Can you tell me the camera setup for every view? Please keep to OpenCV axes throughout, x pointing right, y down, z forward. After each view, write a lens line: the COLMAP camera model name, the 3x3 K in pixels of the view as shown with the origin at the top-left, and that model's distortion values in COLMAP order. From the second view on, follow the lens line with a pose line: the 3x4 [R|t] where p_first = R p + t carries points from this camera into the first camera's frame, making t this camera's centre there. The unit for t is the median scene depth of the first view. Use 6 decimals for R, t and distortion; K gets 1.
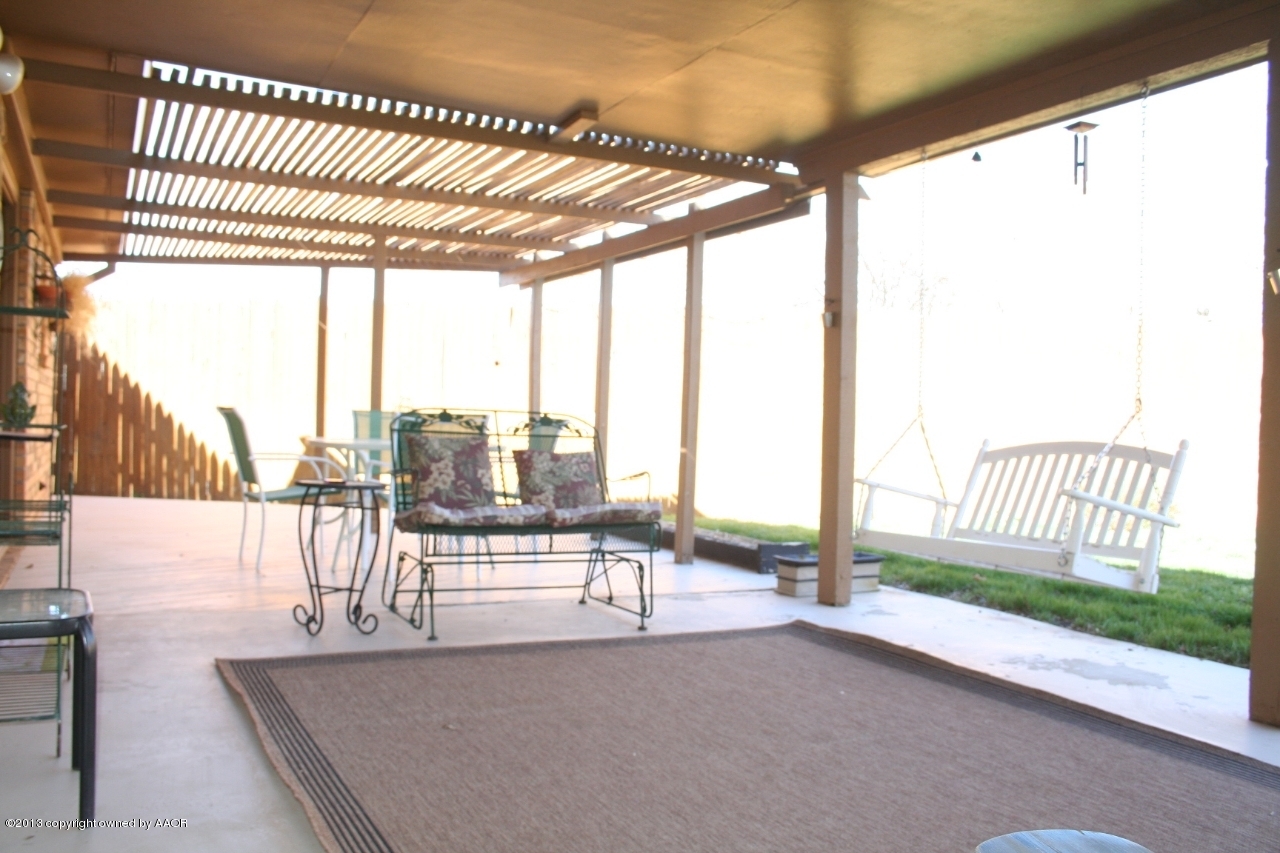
lens RADIAL K [[1072.2, 0, 623.3], [0, 1072.2, 449.9], [0, 0, 1]] dist [-0.149539, 0.123224]
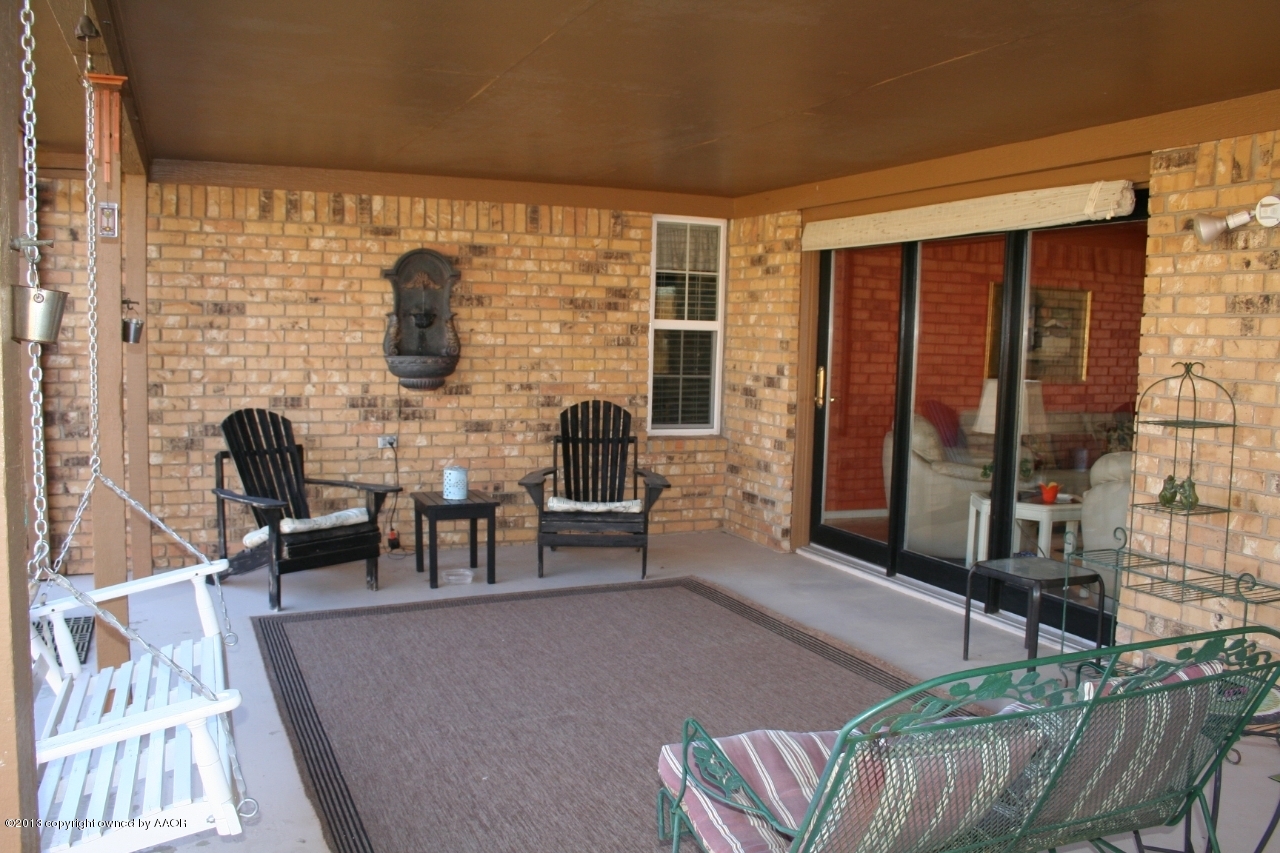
lens RADIAL K [[1072.2, 0, 635.2], [0, 1072.2, 446.0], [0, 0, 1]] dist [-0.149539, 0.123224]
pose [[-0.996667, -0.057978, 0.057391, 0.039011], [-0.049866, 0.989742, 0.133878, -0.214432], [-0.064565, 0.130570, -0.989335, 2.035212]]
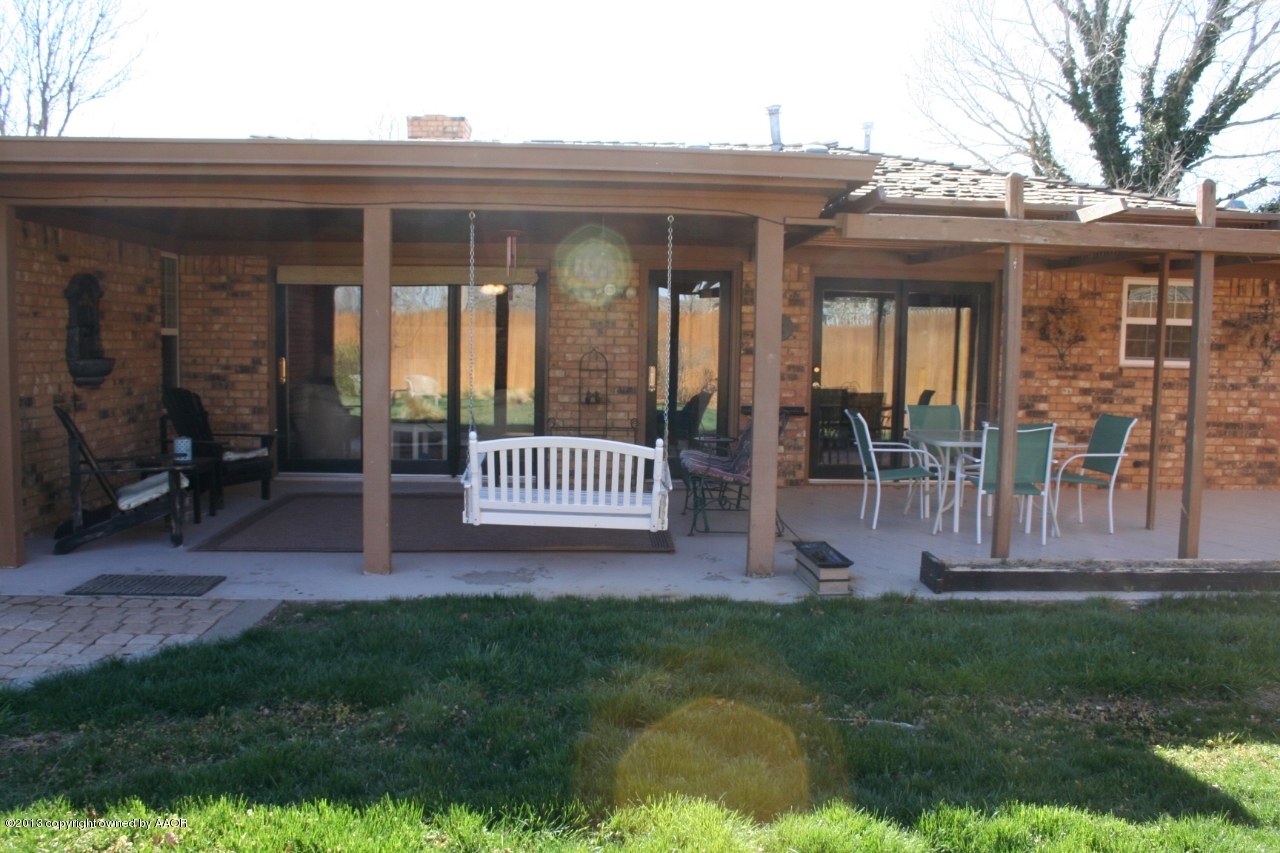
lens RADIAL K [[1072.2, 0, 631.0], [0, 1072.2, 447.3], [0, 0, 1]] dist [-0.149539, 0.123224]
pose [[-0.423772, 0.053000, -0.904217, 2.241136], [-0.050147, 0.995383, 0.081846, -0.152079], [0.904380, 0.080027, -0.419157, 2.255678]]
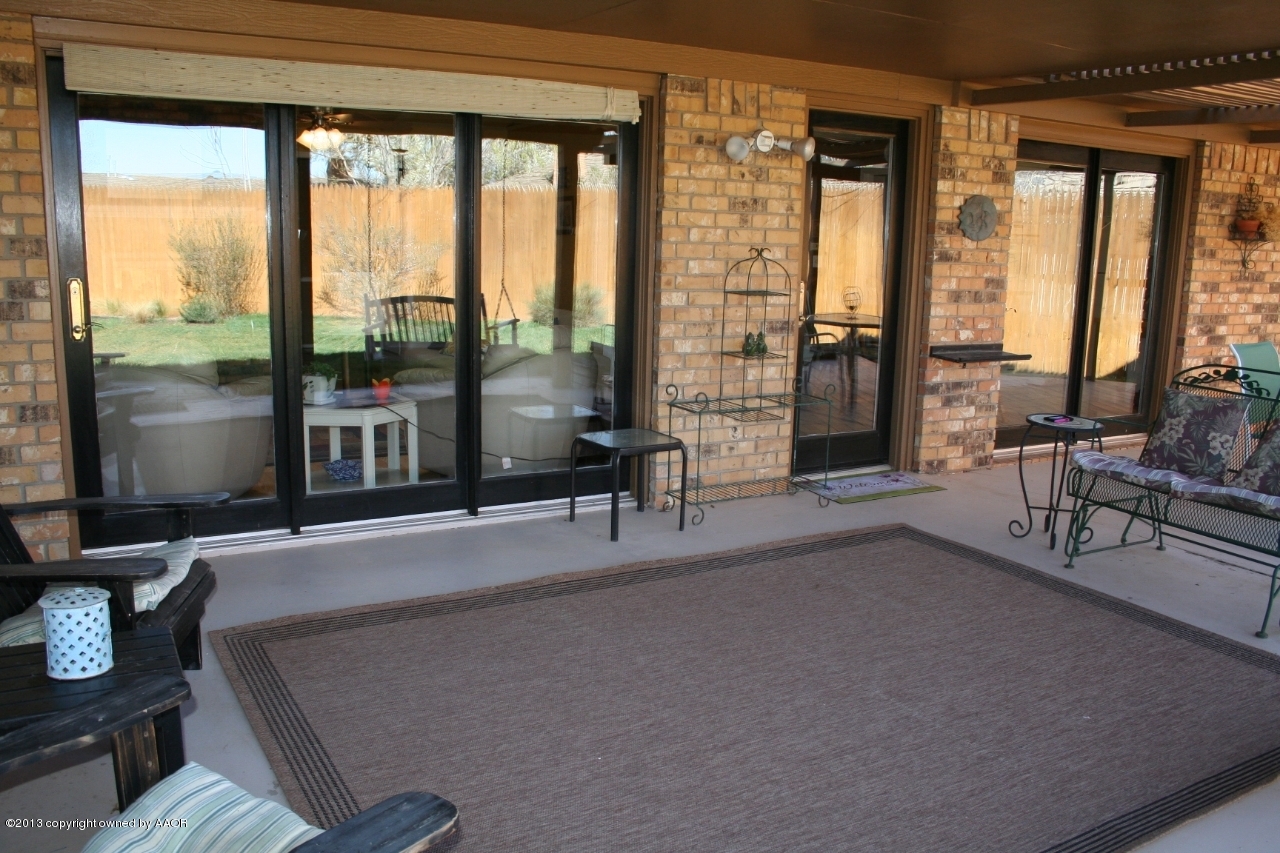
lens RADIAL K [[1072.2, 0, 631.3], [0, 1072.2, 446.0], [0, 0, 1]] dist [-0.149539, 0.123224]
pose [[0.043508, 0.170743, -0.984355, 1.127961], [-0.046311, 0.984573, 0.168734, -0.151352], [0.997979, 0.038246, 0.050744, 0.588753]]
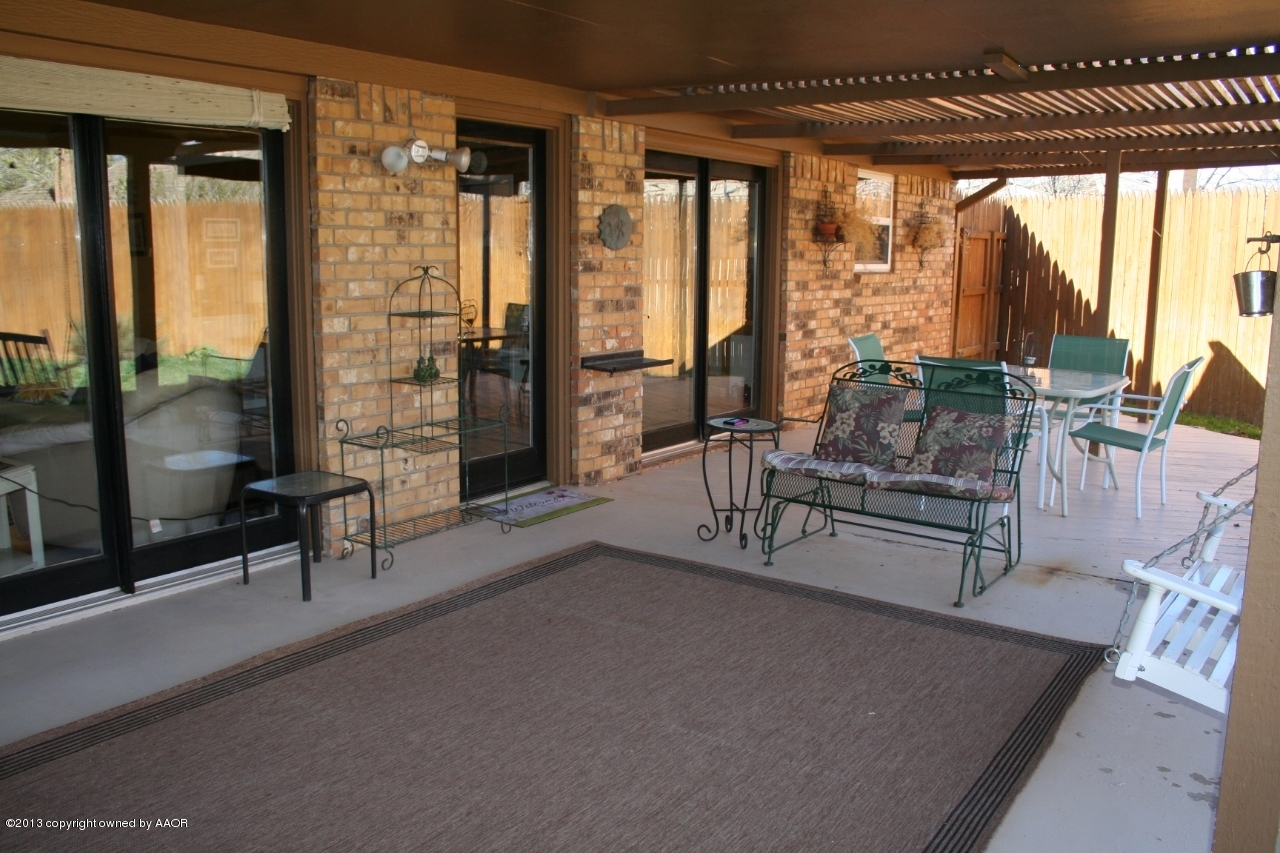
lens RADIAL K [[1072.2, 0, 627.1], [0, 1072.2, 445.1], [0, 0, 1]] dist [-0.149539, 0.123224]
pose [[0.457534, 0.138099, -0.878403, 0.981802], [-0.018713, 0.989143, 0.145762, -0.157165], [0.888995, -0.050253, 0.455150, 0.410687]]
